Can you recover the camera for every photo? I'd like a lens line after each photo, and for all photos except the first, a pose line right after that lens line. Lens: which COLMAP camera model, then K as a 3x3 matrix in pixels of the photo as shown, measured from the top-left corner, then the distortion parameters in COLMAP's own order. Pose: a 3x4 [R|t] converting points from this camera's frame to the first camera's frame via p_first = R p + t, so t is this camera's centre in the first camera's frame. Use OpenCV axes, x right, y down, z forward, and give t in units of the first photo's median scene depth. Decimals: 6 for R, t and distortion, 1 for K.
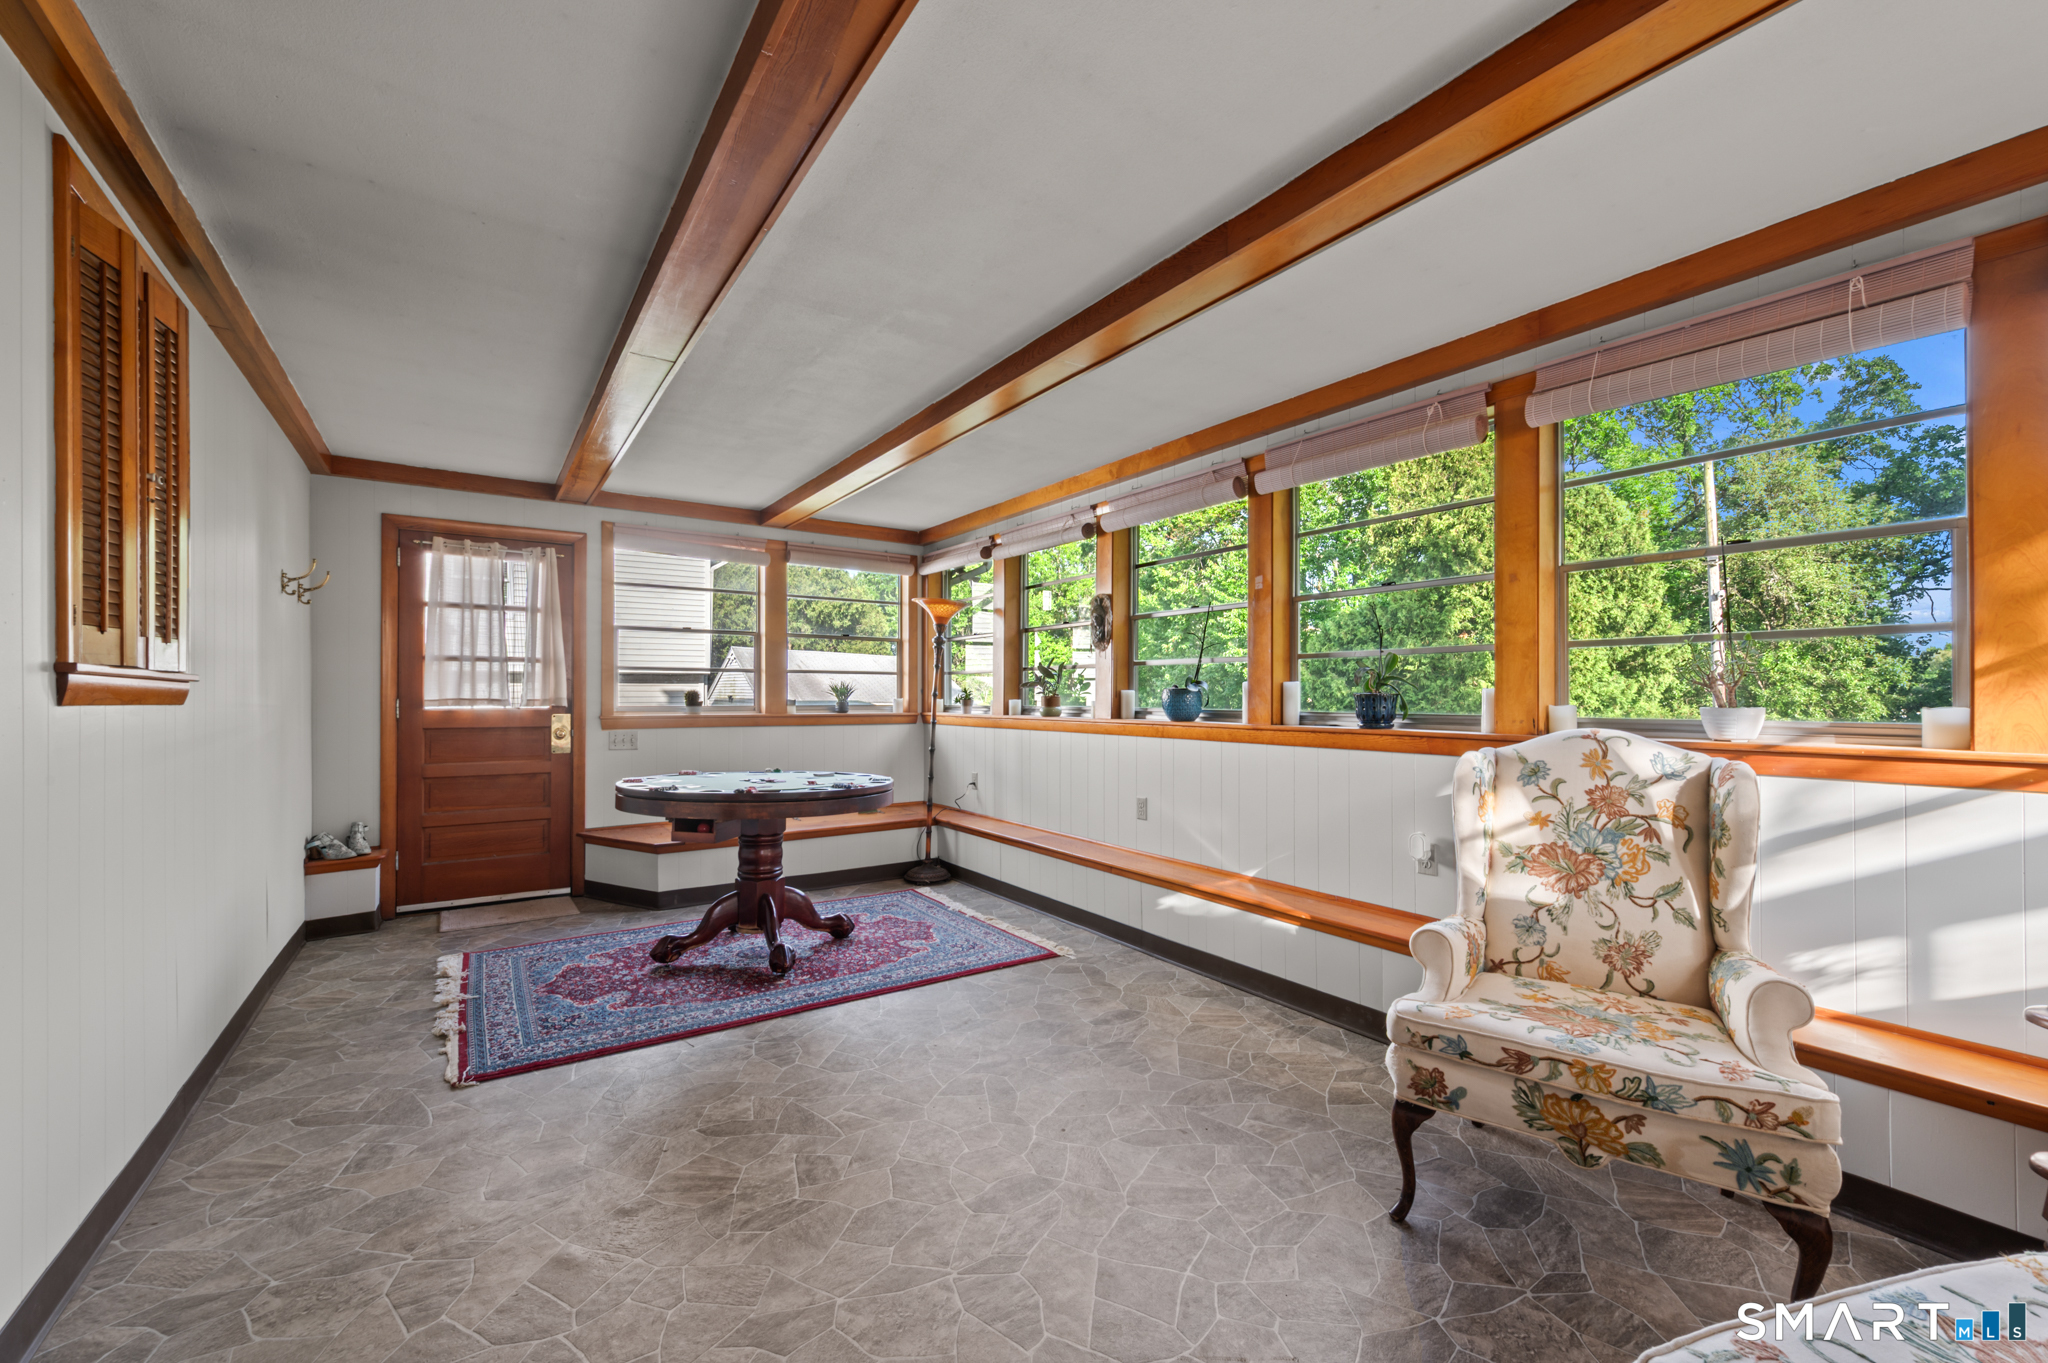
lens RADIAL K [[831.3, 0, 1027.8], [0, 831.3, 685.6], [0, 0, 1]] dist [0.000320, -0.000261]
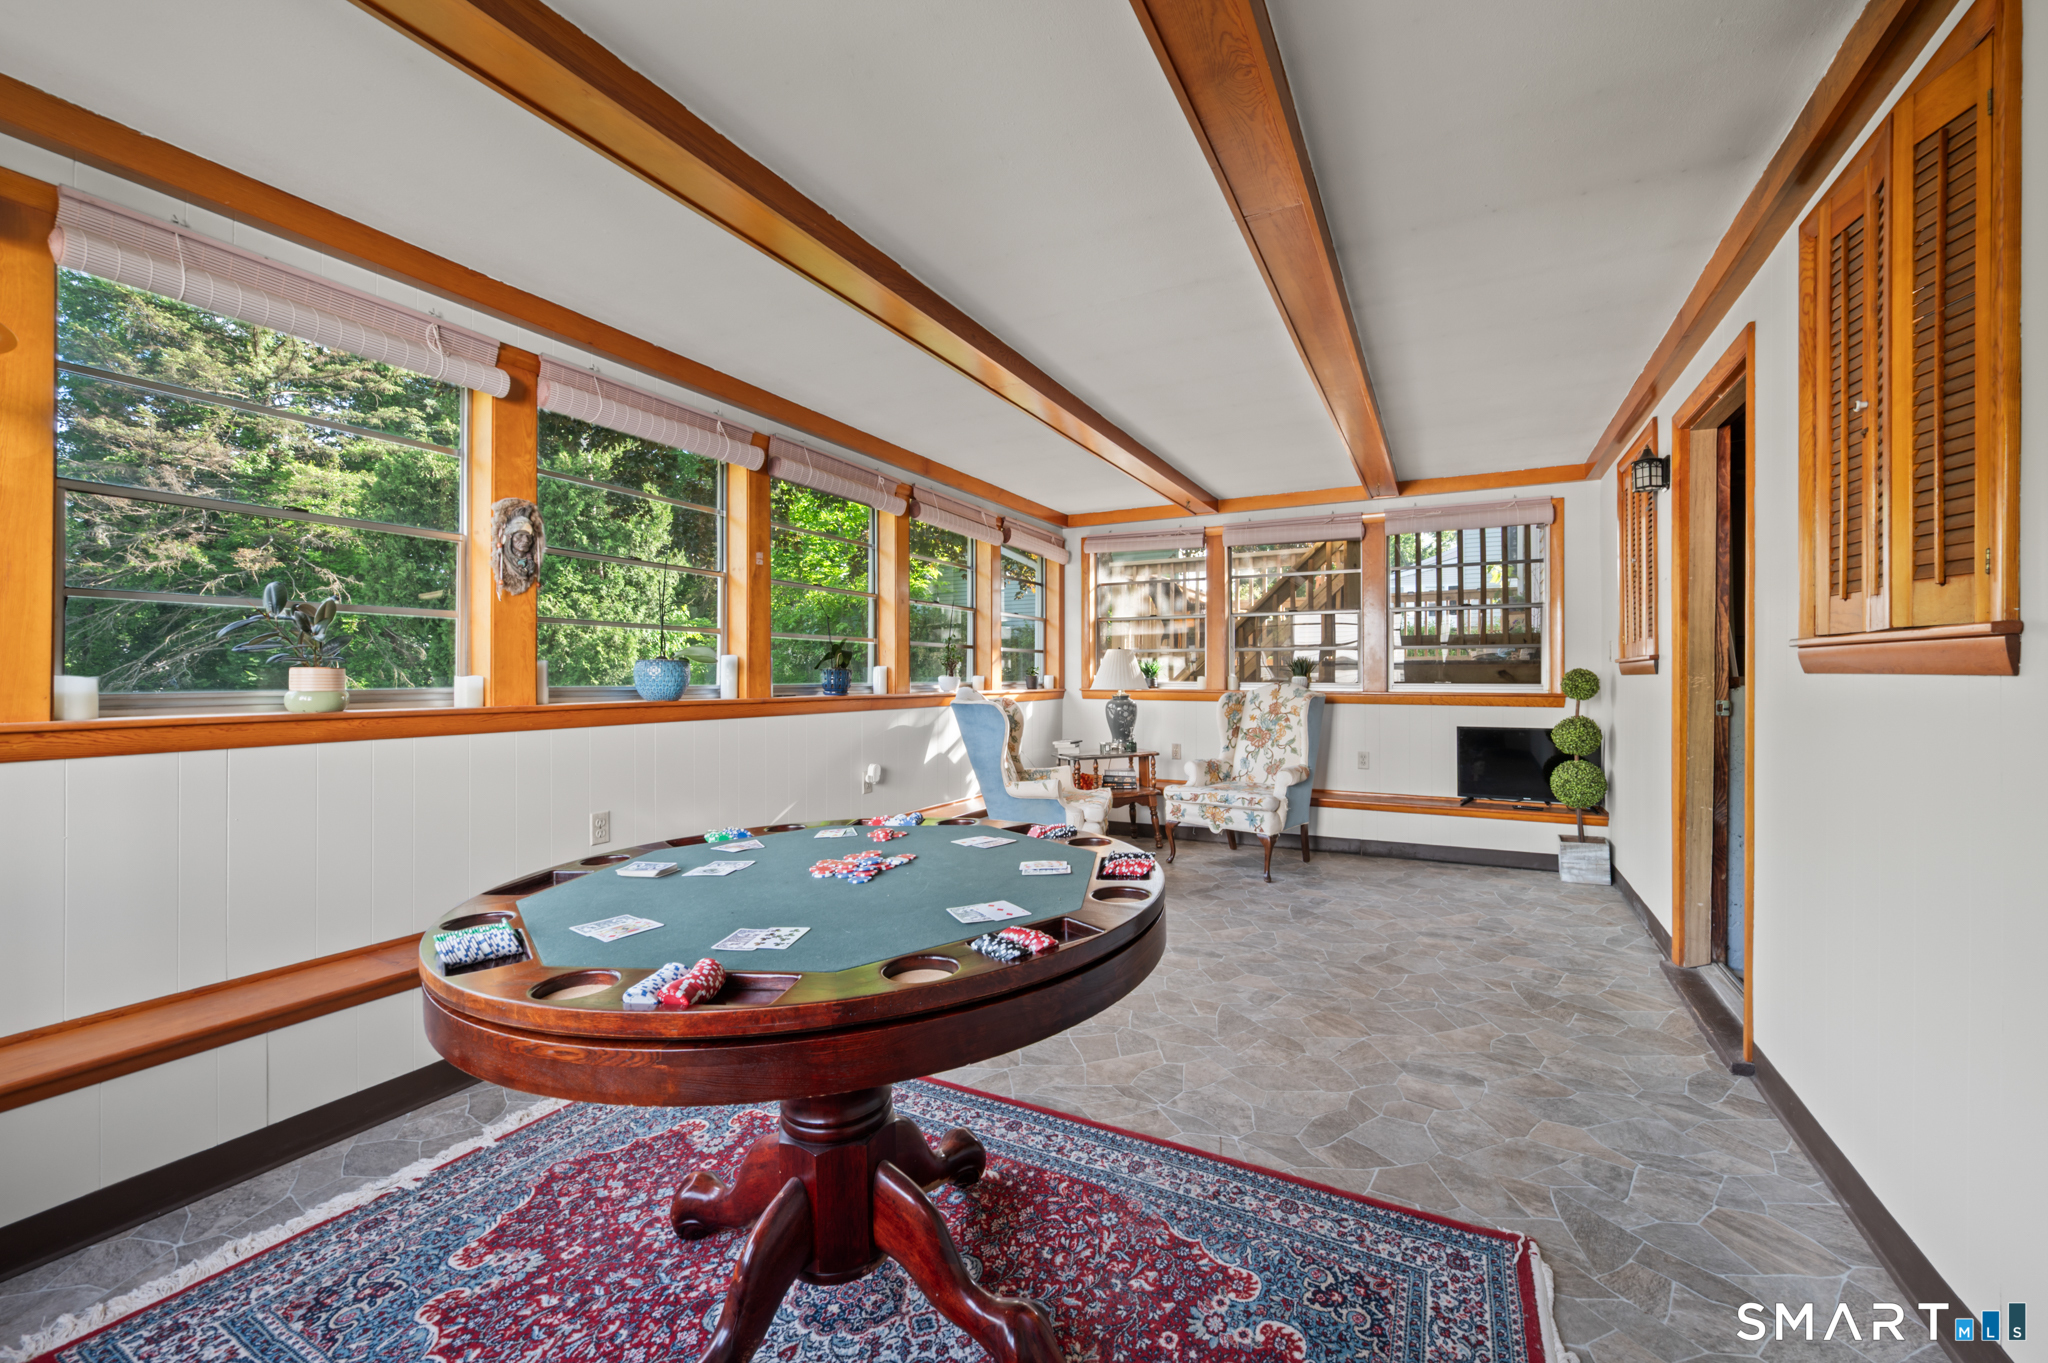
lens RADIAL K [[831.3, 0, 1027.8], [0, 831.3, 685.6], [0, 0, 1]] dist [0.000320, -0.000261]
pose [[-0.480968, -0.011729, 0.876660, -1.094981], [-0.008711, 0.999925, 0.008599, 0.027599], [-0.876695, -0.003500, -0.481034, 1.710527]]
